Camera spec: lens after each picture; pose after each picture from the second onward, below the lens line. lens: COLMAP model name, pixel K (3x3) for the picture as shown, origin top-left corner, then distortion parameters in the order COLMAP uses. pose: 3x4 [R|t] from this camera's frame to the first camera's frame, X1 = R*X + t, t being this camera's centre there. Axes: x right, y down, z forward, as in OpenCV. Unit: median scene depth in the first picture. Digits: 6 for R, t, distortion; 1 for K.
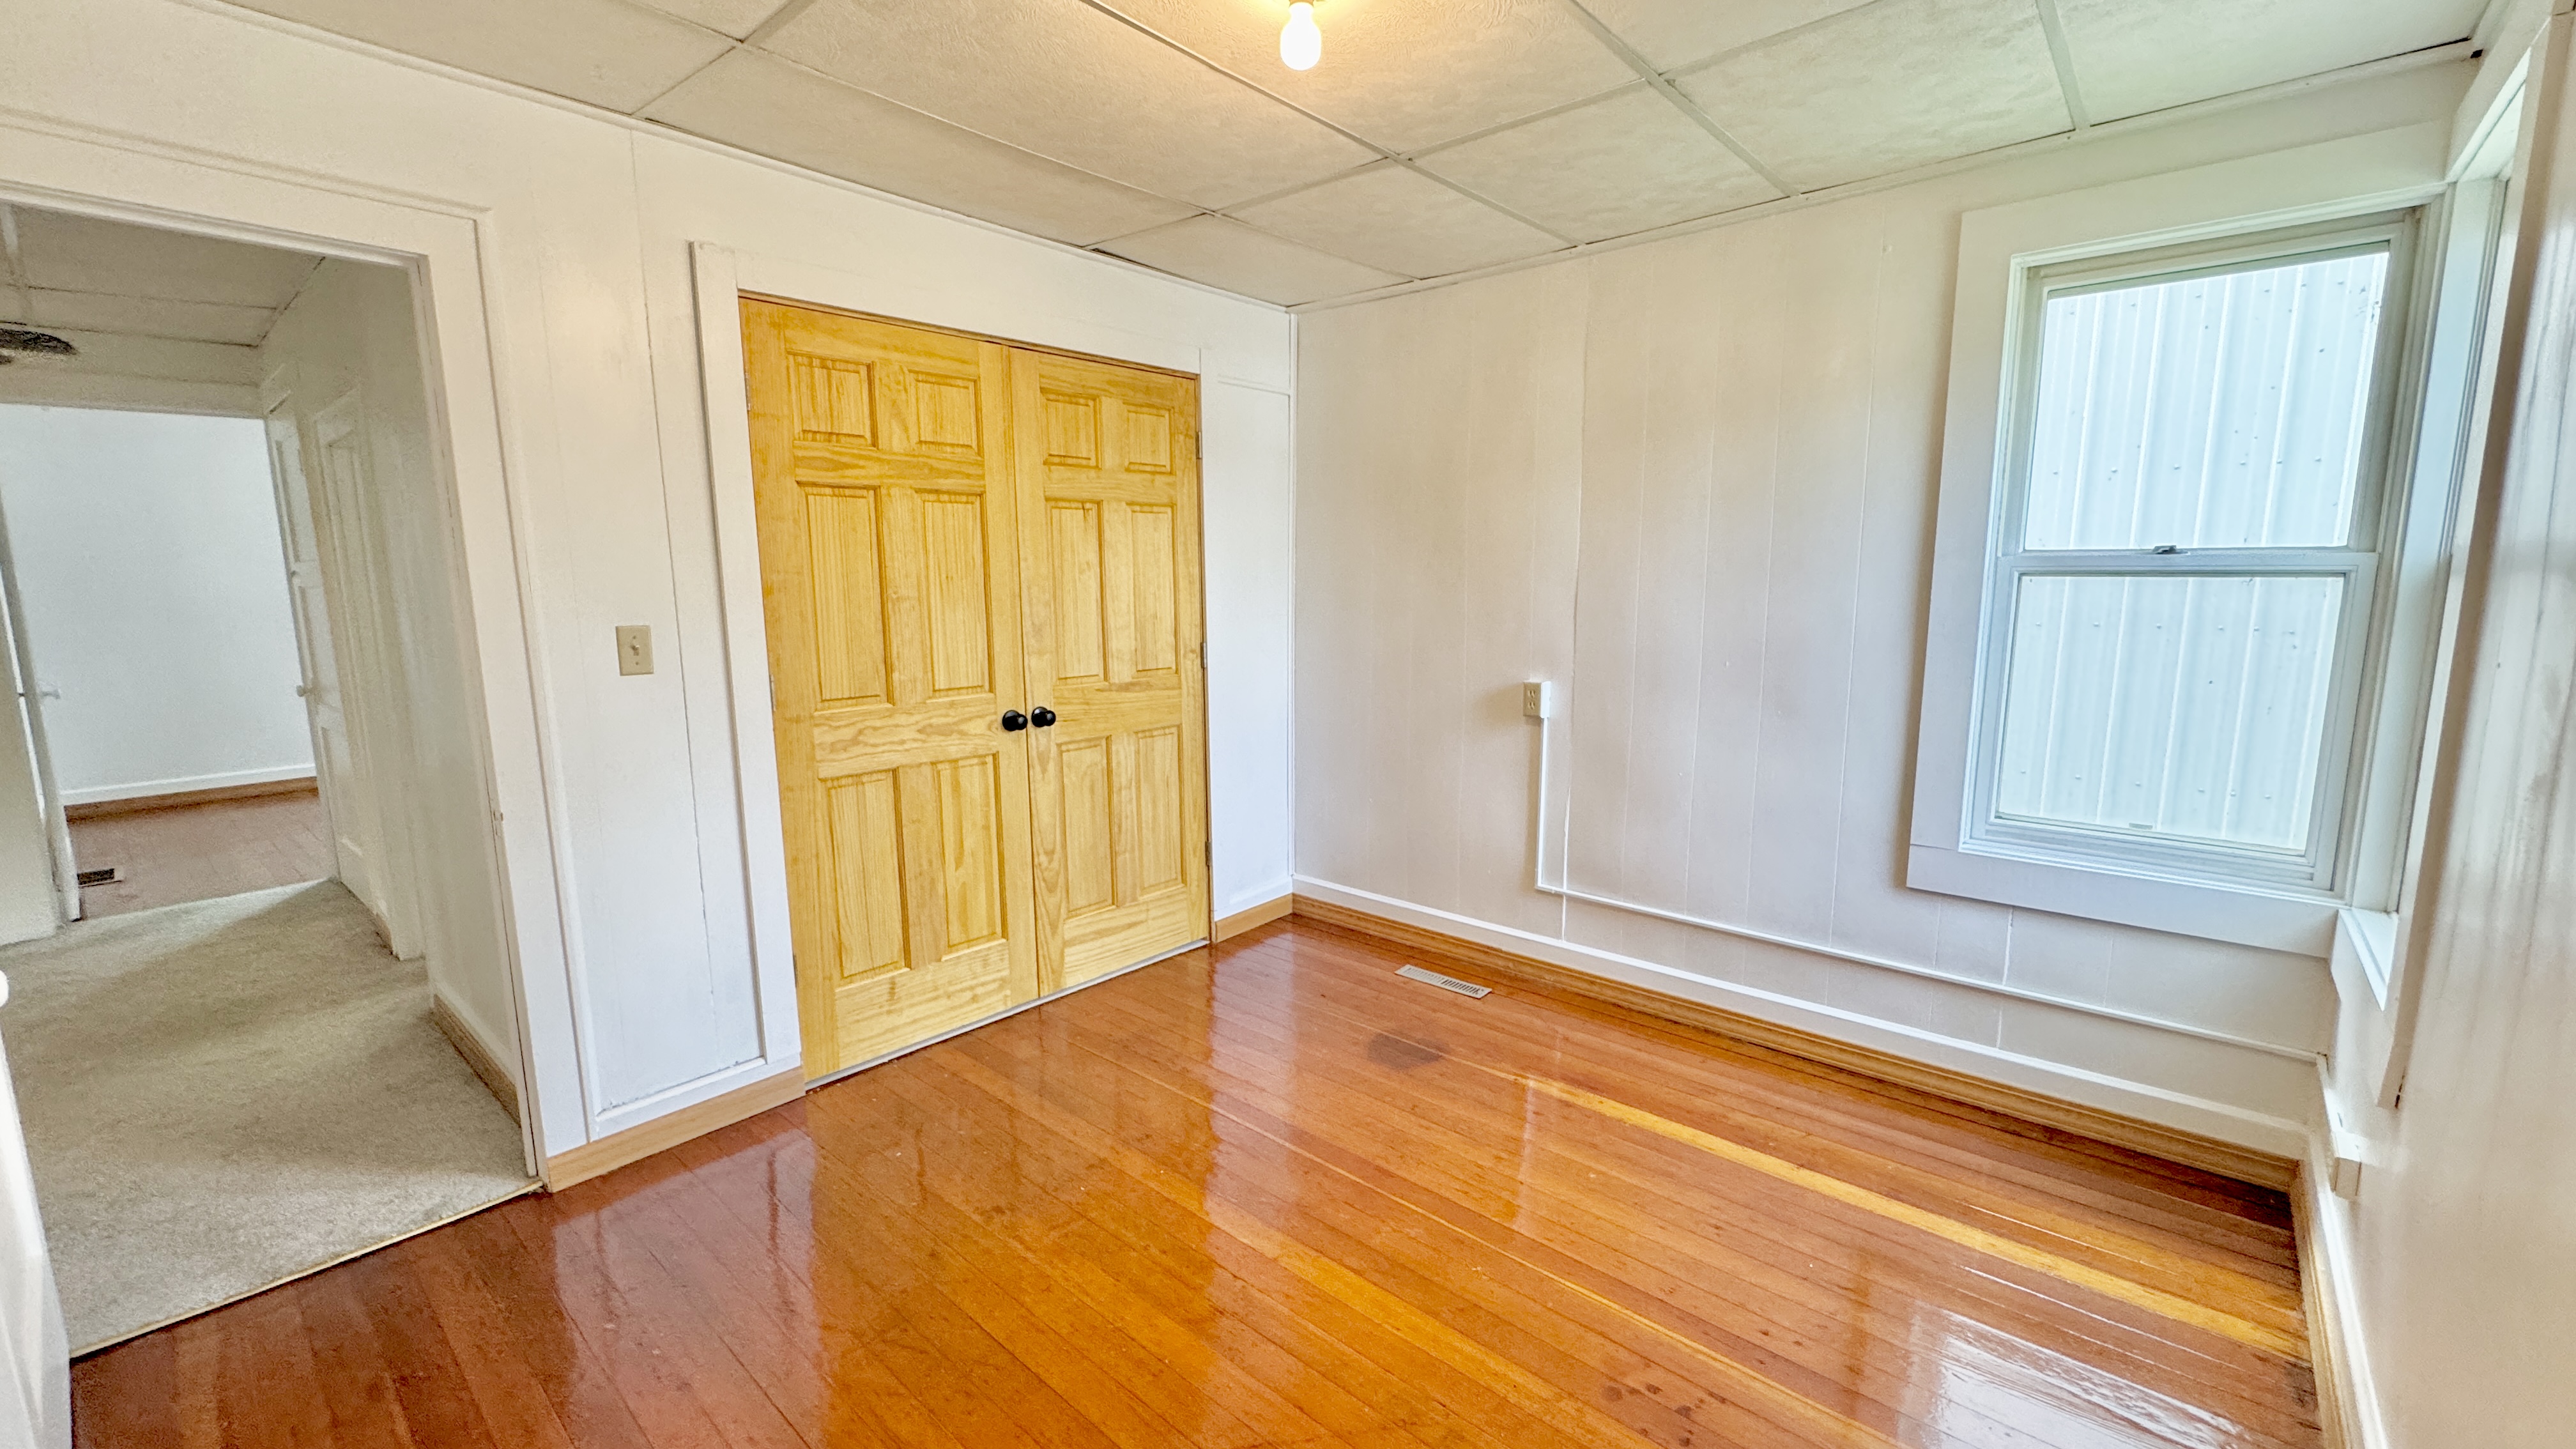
lens RADIAL K [[1027.3, 0, 1333.0], [0, 1027.3, 720.1], [0, 0, 1]] dist [-0.002931, 0.000014]
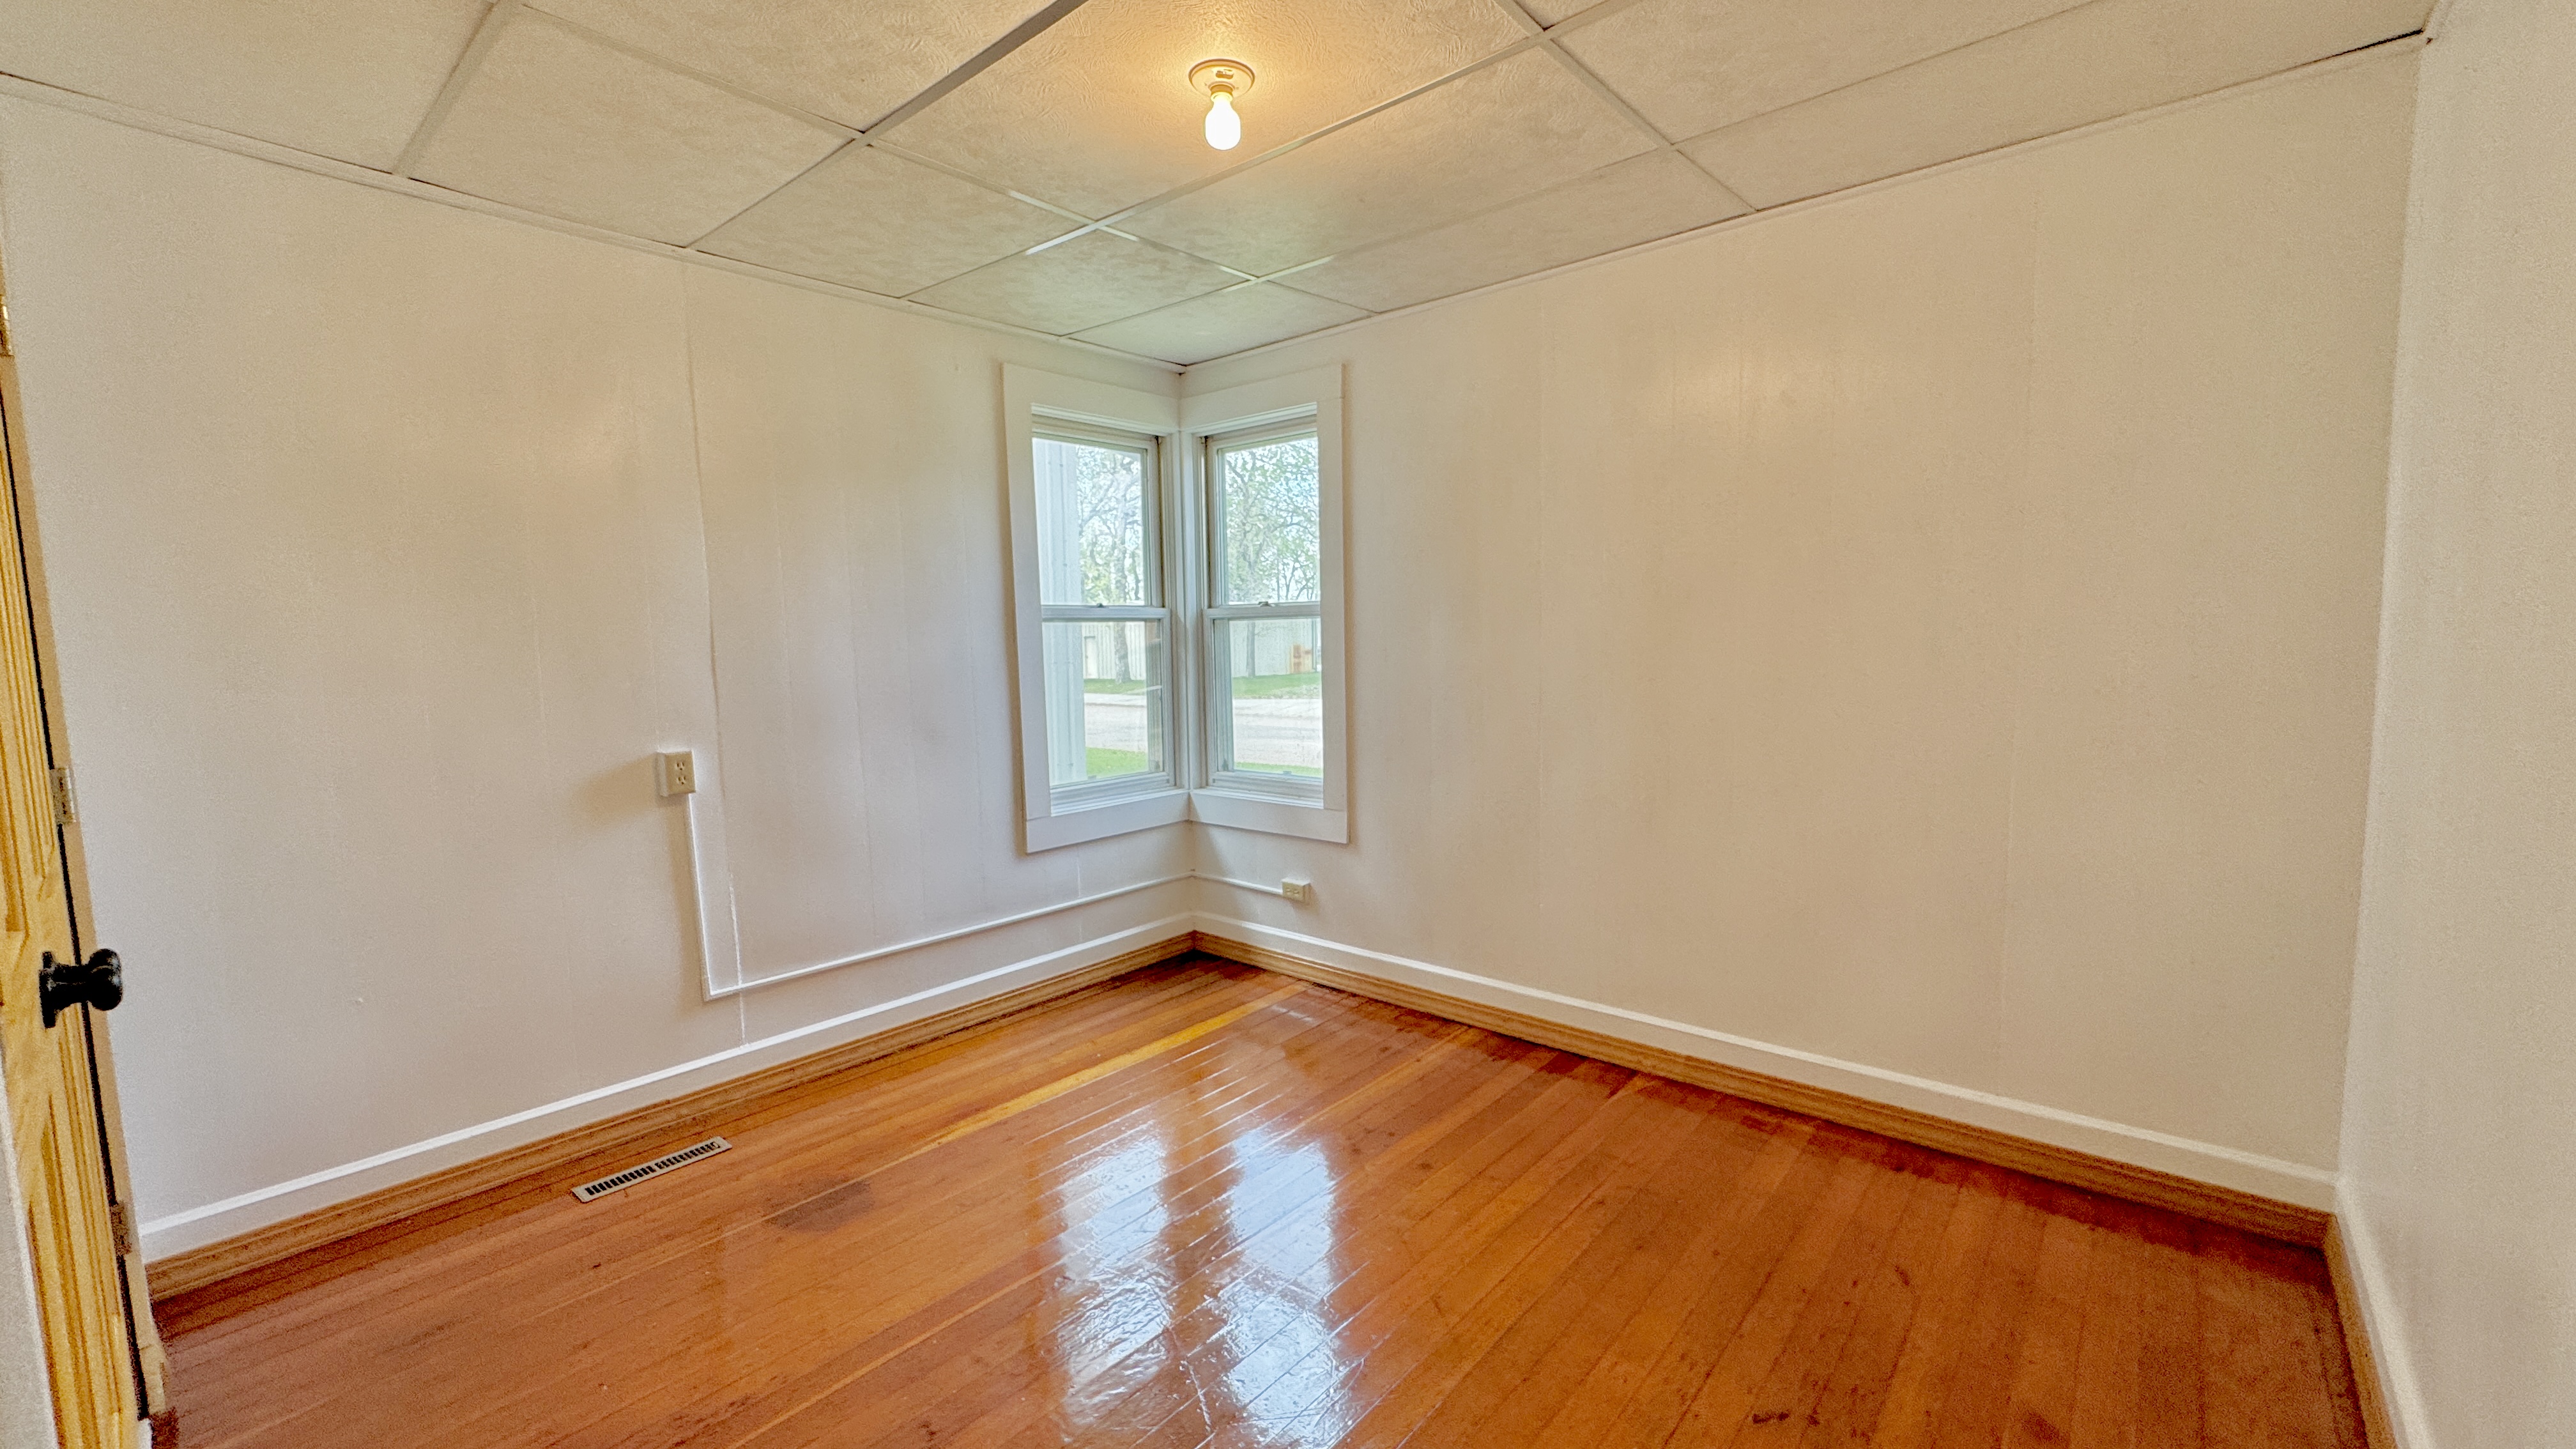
lens RADIAL K [[1027.3, 0, 1248.0], [0, 1027.3, 726.8], [0, 0, 1]] dist [-0.002931, 0.000014]
pose [[0.029999, -0.091506, 0.995353, -0.684968], [0.155910, 0.984041, 0.085767, -0.063829], [-0.987316, 0.152613, 0.043786, 0.582184]]
